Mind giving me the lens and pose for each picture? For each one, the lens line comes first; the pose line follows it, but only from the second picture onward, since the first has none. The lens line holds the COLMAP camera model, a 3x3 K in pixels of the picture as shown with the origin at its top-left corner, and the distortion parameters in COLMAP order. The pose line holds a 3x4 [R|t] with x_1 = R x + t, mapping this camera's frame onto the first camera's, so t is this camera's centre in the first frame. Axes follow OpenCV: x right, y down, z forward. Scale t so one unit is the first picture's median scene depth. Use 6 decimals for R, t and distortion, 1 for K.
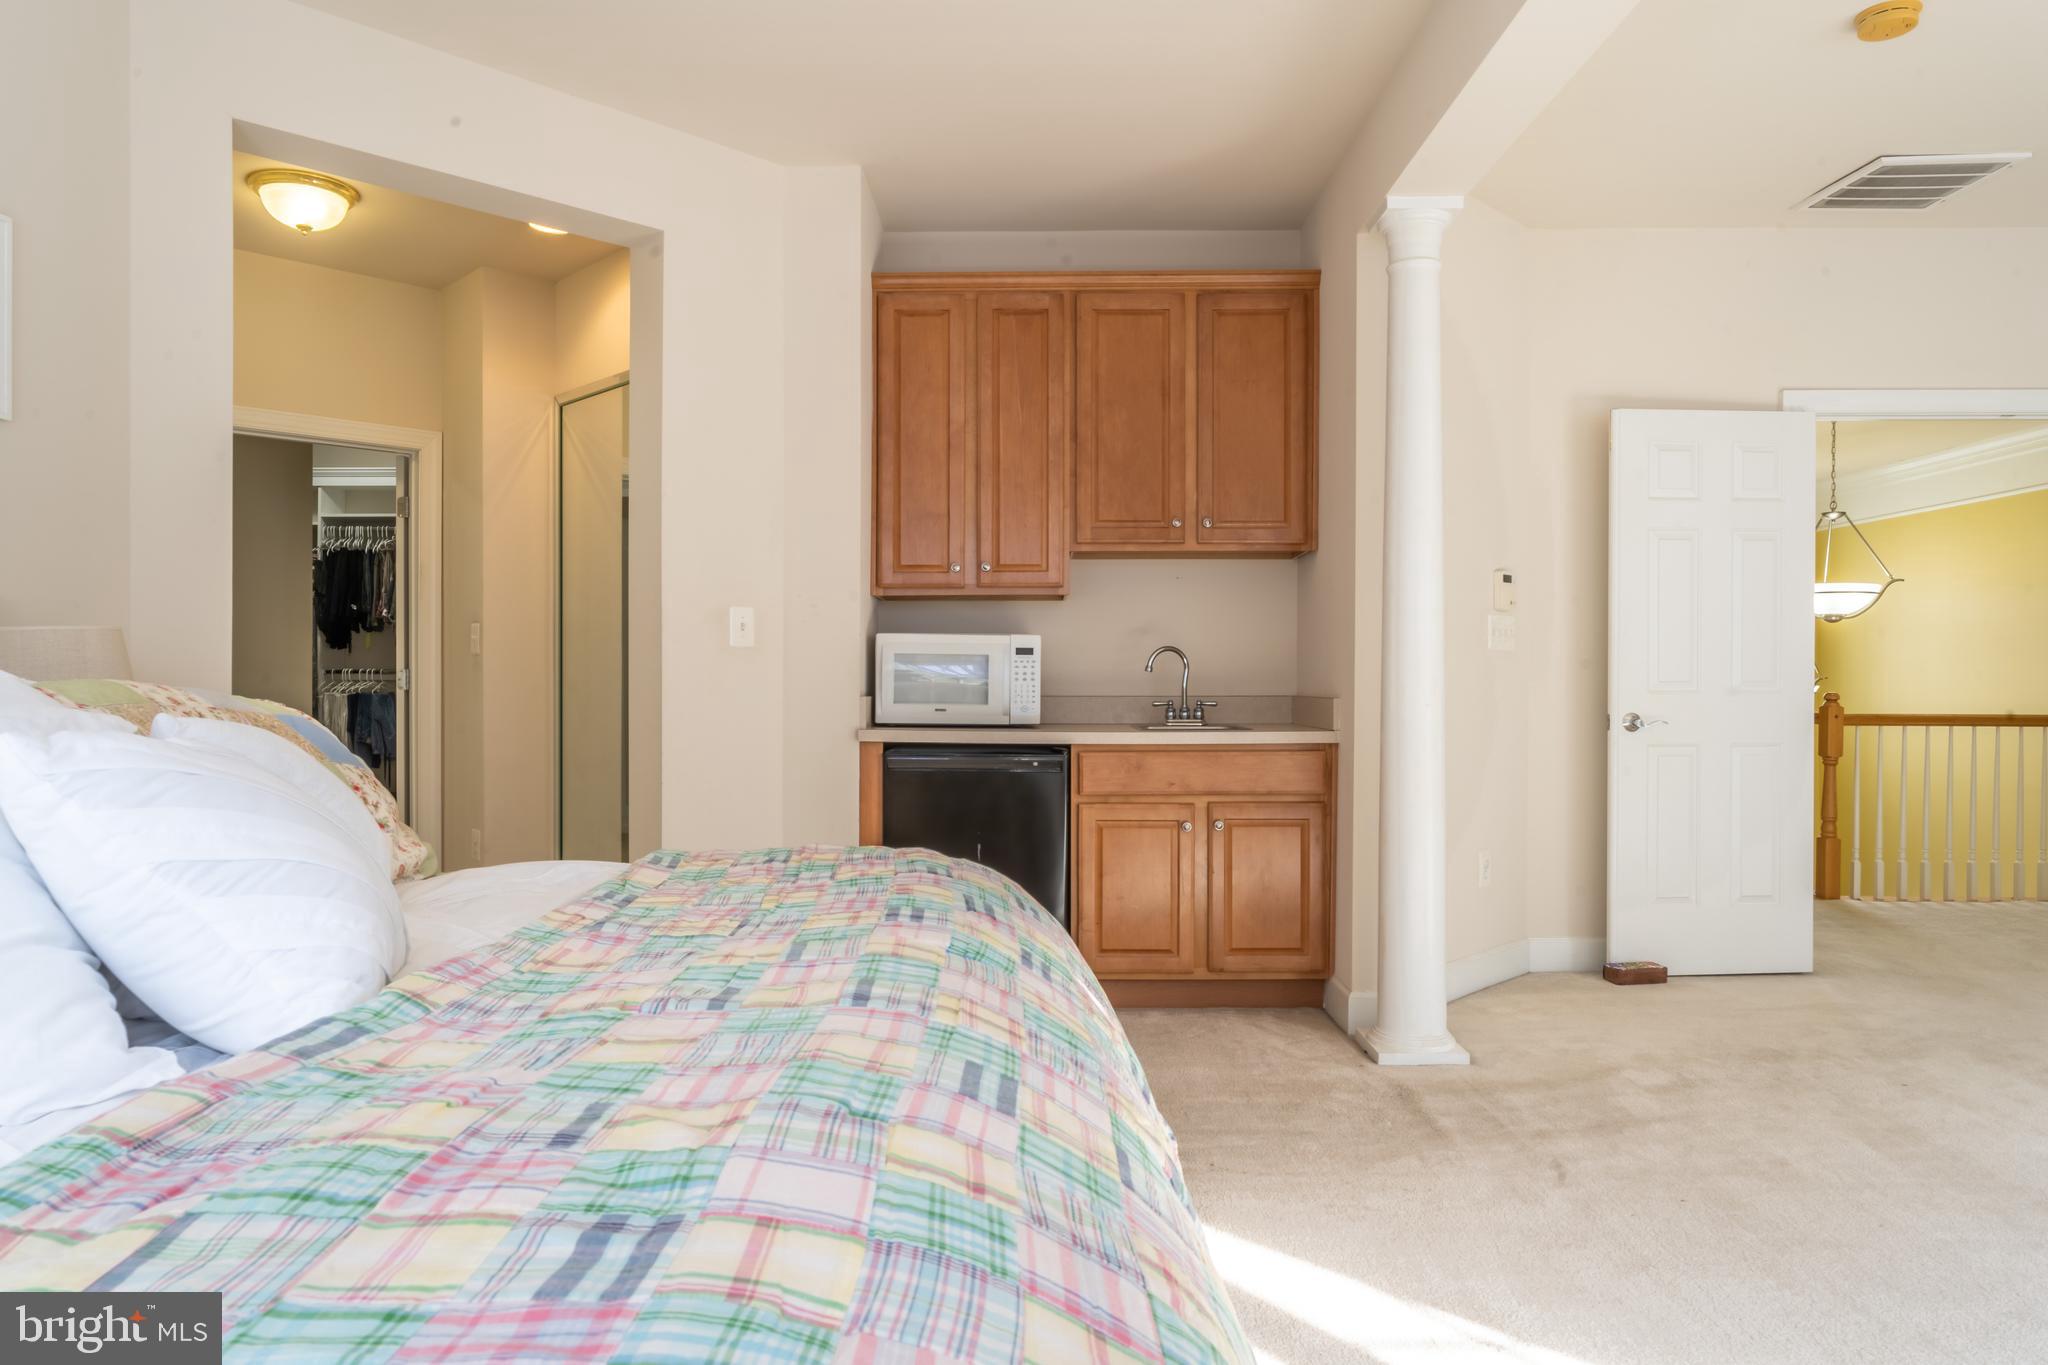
lens RADIAL K [[1300.5, 0, 1024.0], [0, 1300.5, 682.5], [0, 0, 1]] dist [0.006306, 0.003722]
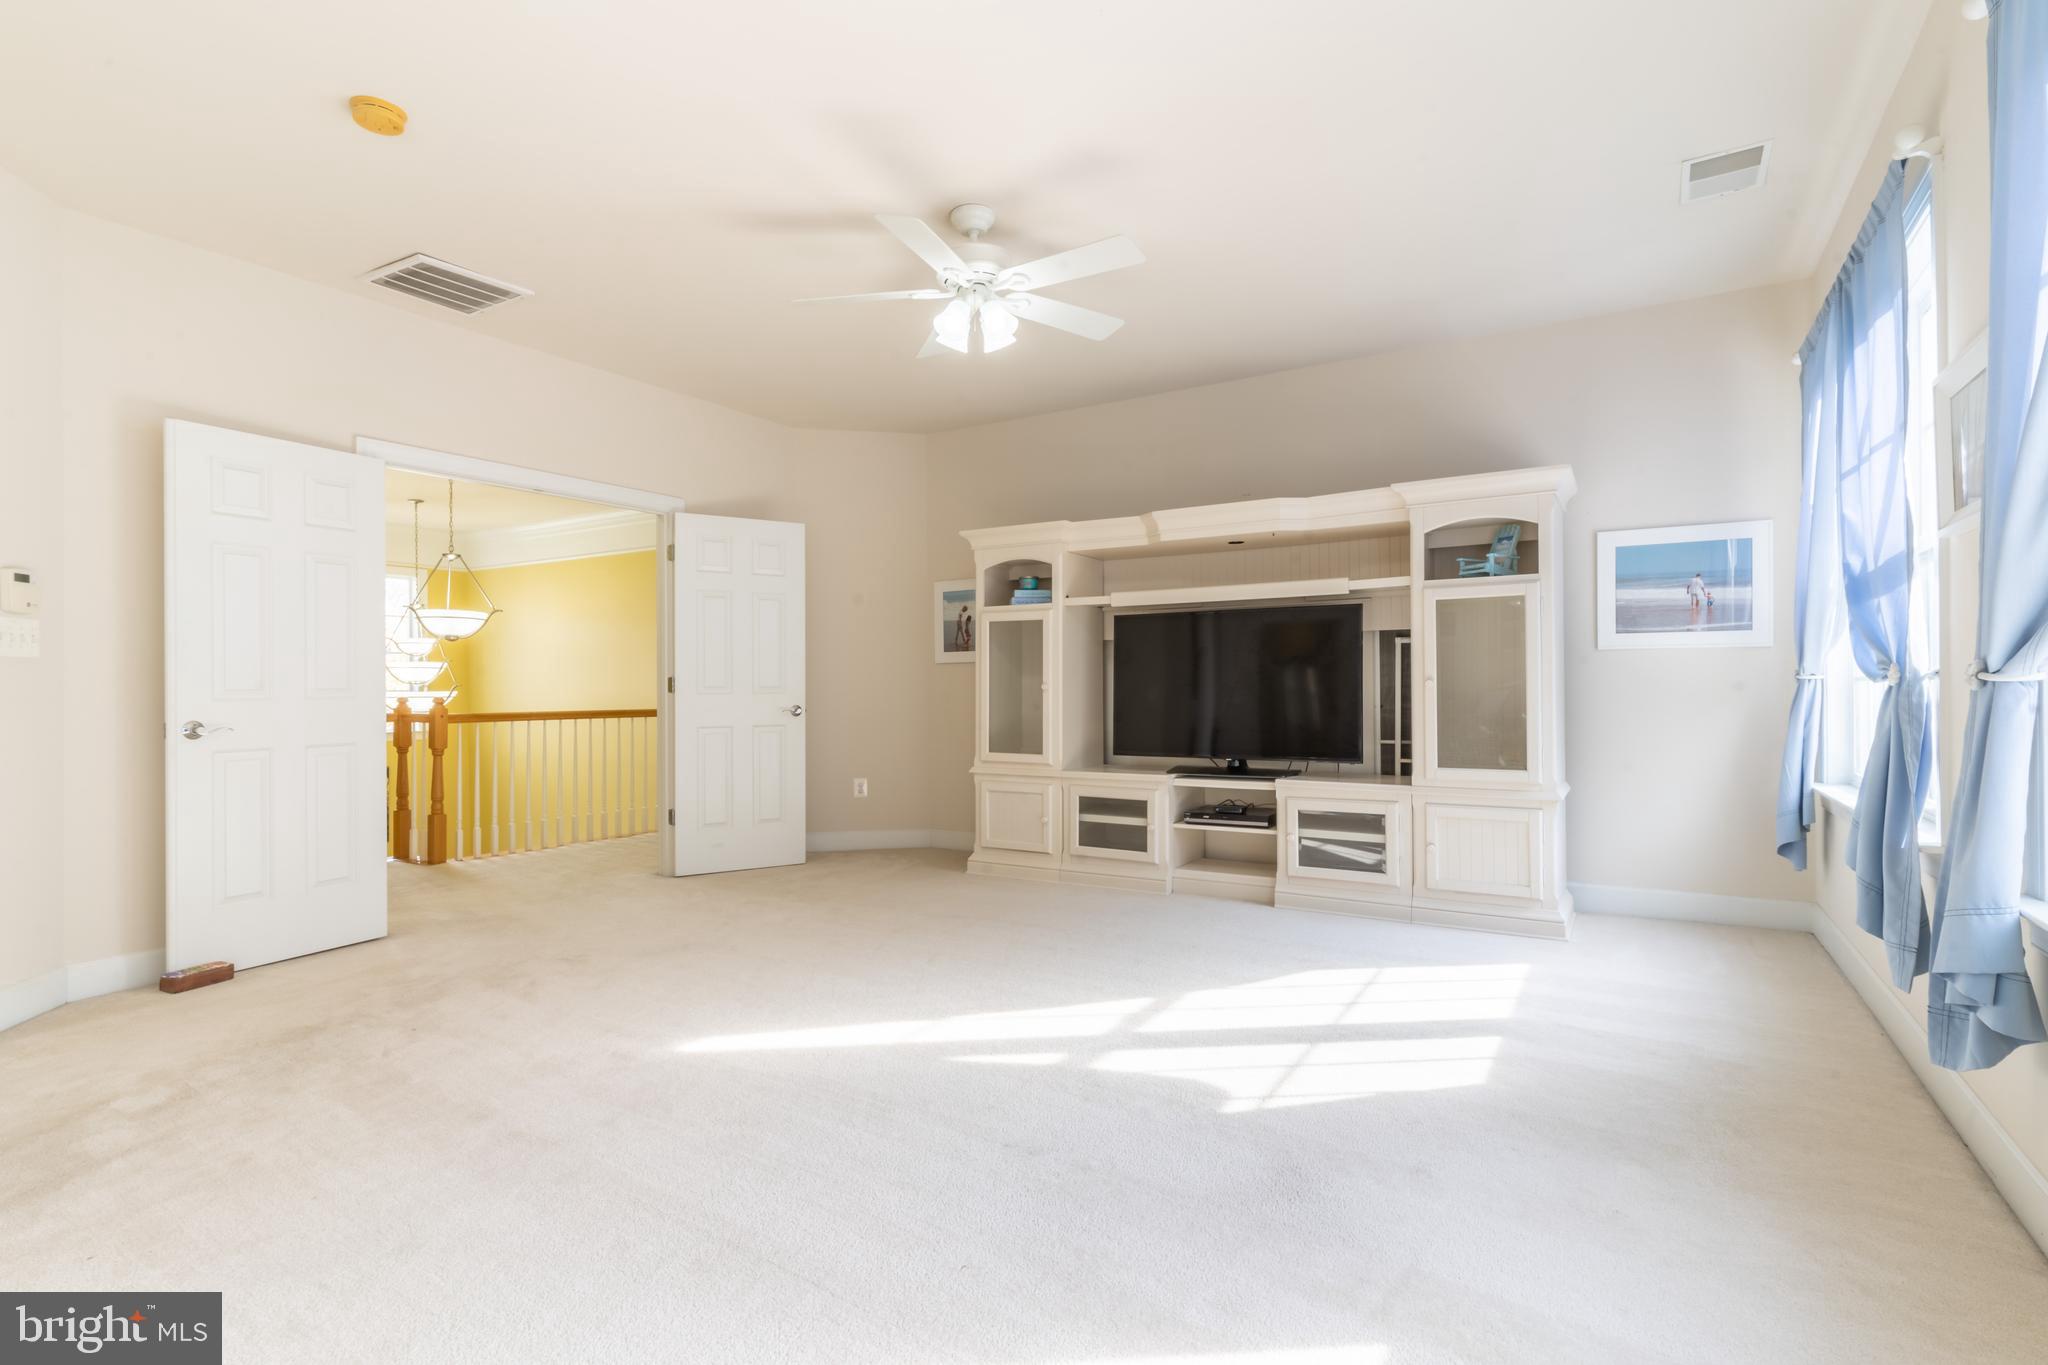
lens RADIAL K [[1004.8, 0, 1024.0], [0, 1004.8, 682.5], [0, 0, 1]] dist [0.021236, -0.000504]
pose [[0.520024, -0.002373, 0.854148, 0.124017], [0.007660, 0.999969, -0.001885, -0.000349], [-0.854117, 0.007523, 0.520026, 0.032842]]
